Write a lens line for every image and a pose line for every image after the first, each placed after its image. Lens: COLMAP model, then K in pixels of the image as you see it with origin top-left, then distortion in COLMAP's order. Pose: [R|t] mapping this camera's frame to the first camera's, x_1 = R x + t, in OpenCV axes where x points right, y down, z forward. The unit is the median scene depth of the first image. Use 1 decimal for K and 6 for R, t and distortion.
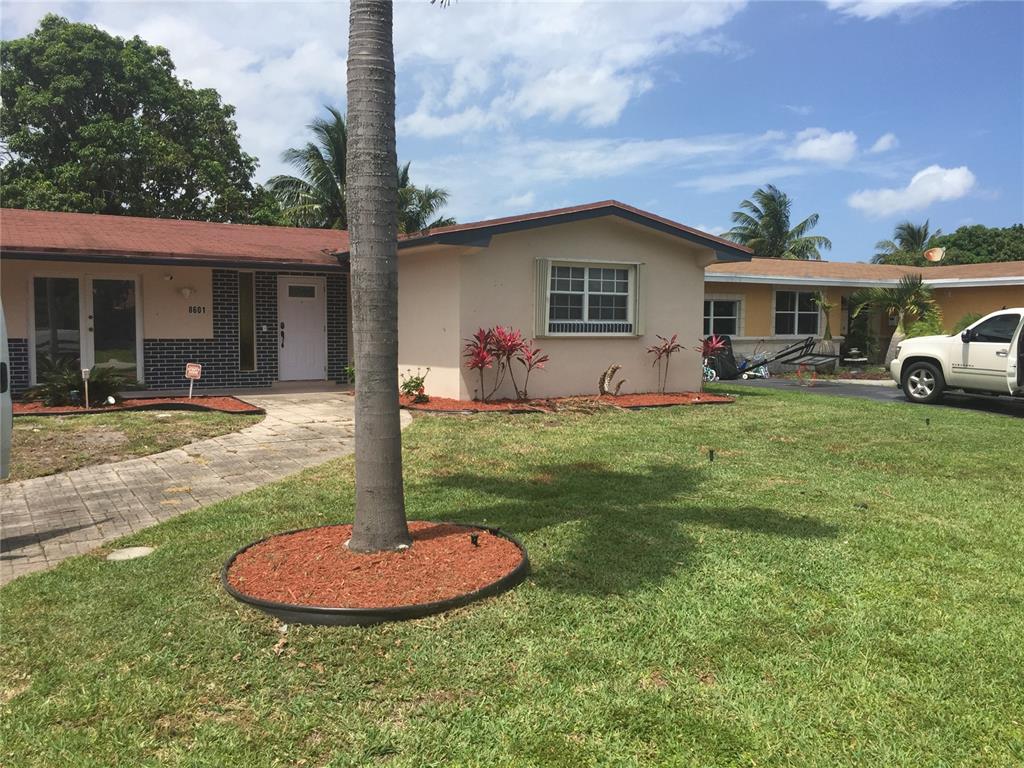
lens RADIAL K [[868.4, 0, 513.0], [0, 868.4, 384.7], [0, 0, 1]] dist [-0.015620, -0.005721]
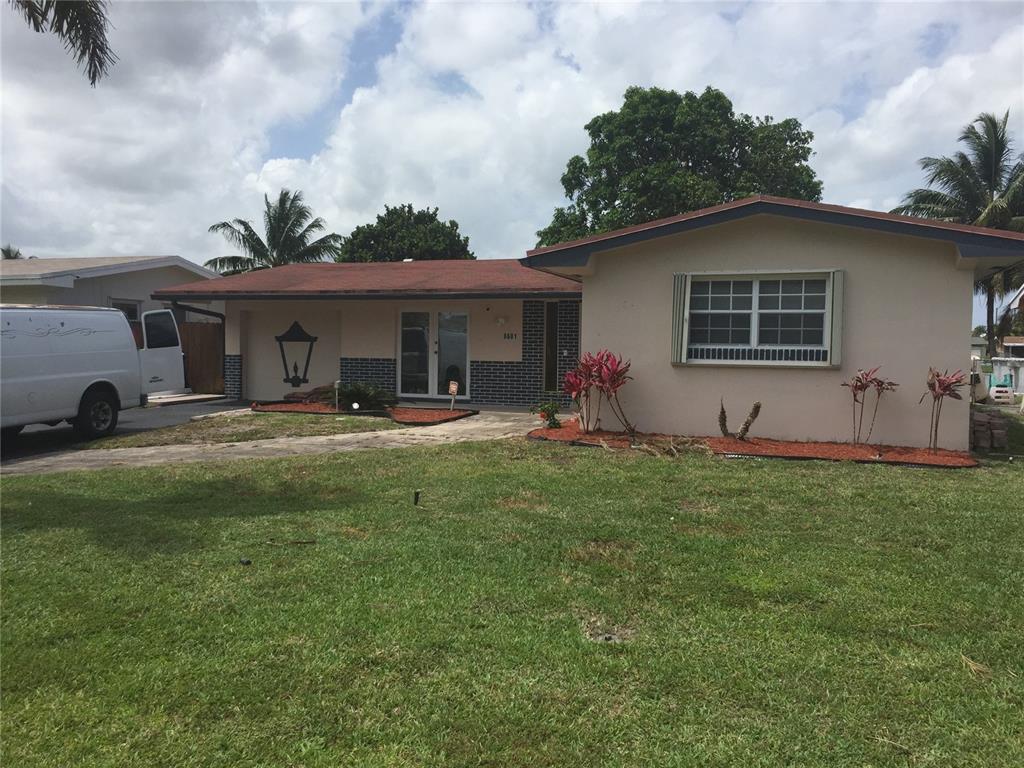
lens RADIAL K [[868.4, 0, 512.6], [0, 868.4, 384.5], [0, 0, 1]] dist [-0.015620, -0.005721]
pose [[0.611284, 0.035920, -0.790595, 0.586513], [-0.064102, 0.997934, -0.004223, -0.019557], [0.788811, 0.053260, 0.612324, 0.327735]]
